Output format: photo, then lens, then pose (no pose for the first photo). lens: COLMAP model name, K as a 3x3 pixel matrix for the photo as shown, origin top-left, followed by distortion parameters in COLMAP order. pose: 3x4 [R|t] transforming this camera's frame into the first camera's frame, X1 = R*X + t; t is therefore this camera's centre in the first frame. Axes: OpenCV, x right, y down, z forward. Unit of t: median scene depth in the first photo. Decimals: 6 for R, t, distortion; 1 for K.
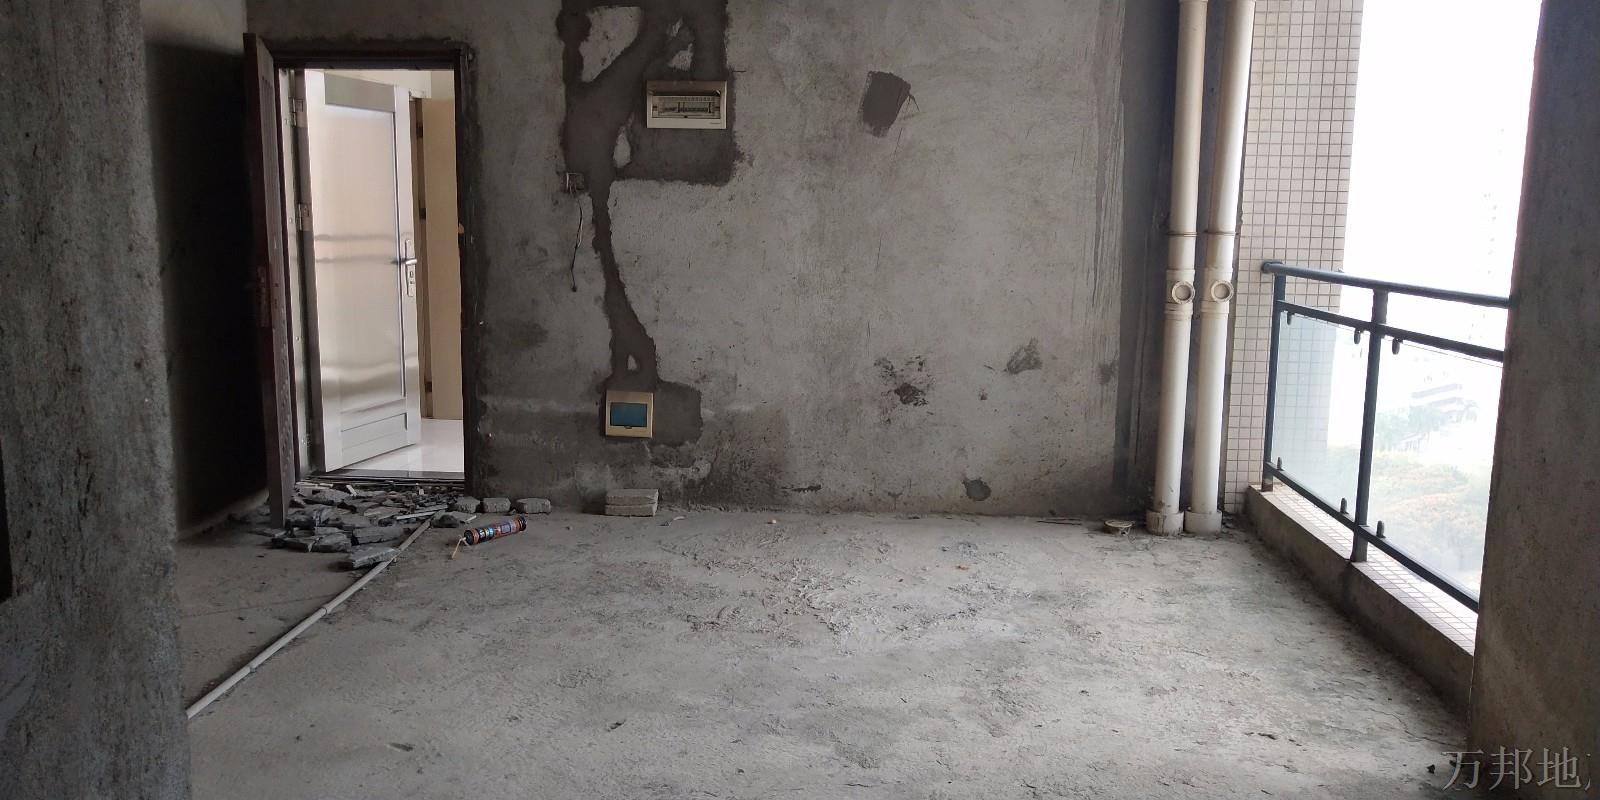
lens RADIAL K [[1285.1, 0, 796.9], [0, 1285.1, 408.5], [0, 0, 1]] dist [0.061521, 0.006331]
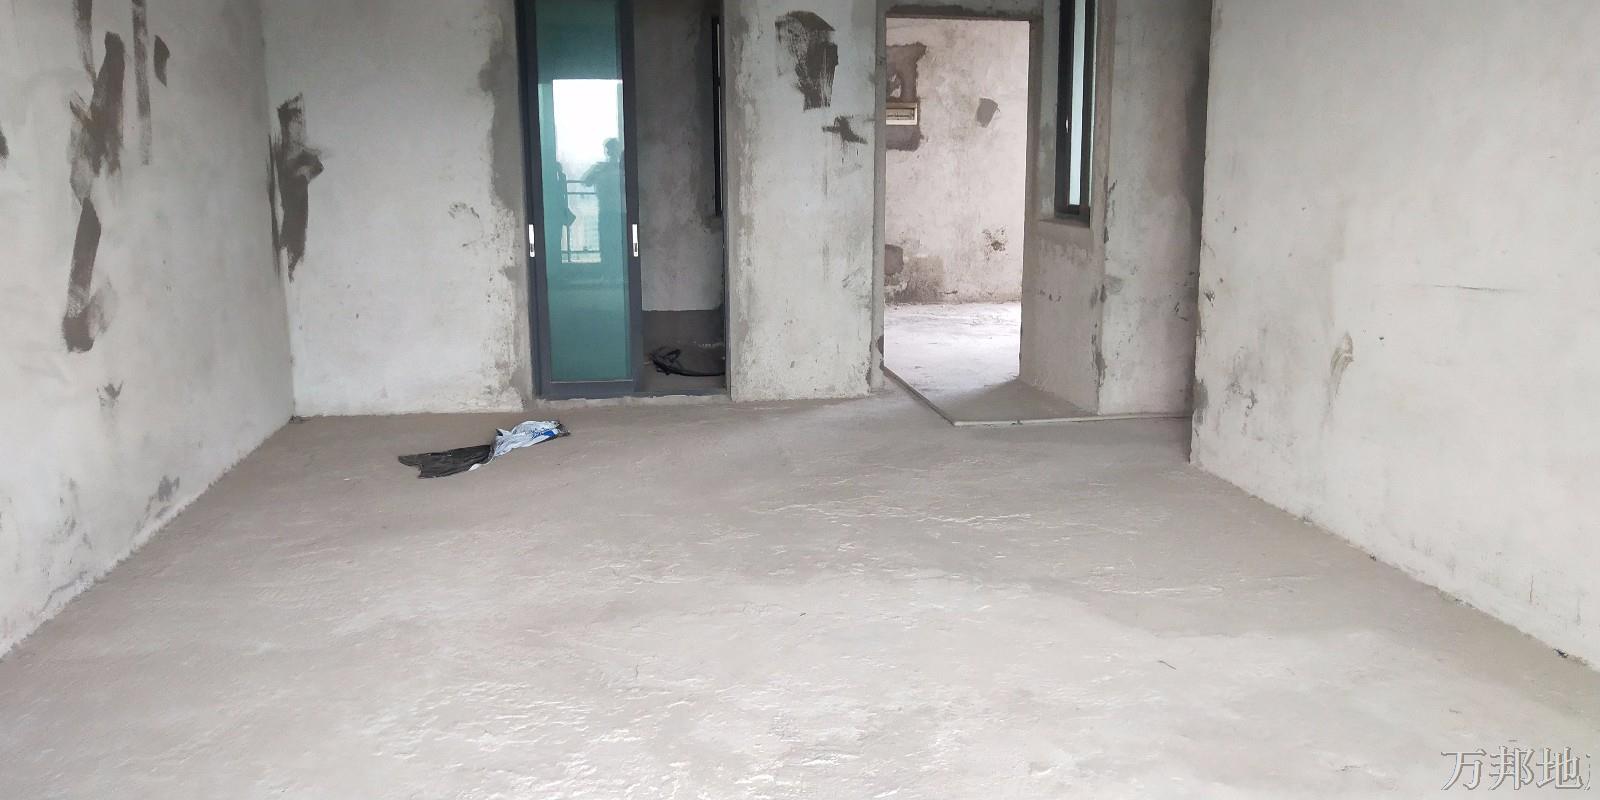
lens RADIAL K [[1285.1, 0, 802.9], [0, 1285.1, 393.7], [0, 0, 1]] dist [0.061521, 0.006331]
pose [[0.968428, -0.059412, 0.242110, -0.789246], [0.053030, 0.998054, 0.032798, 0.152570], [-0.243588, -0.018924, 0.969694, -1.059140]]
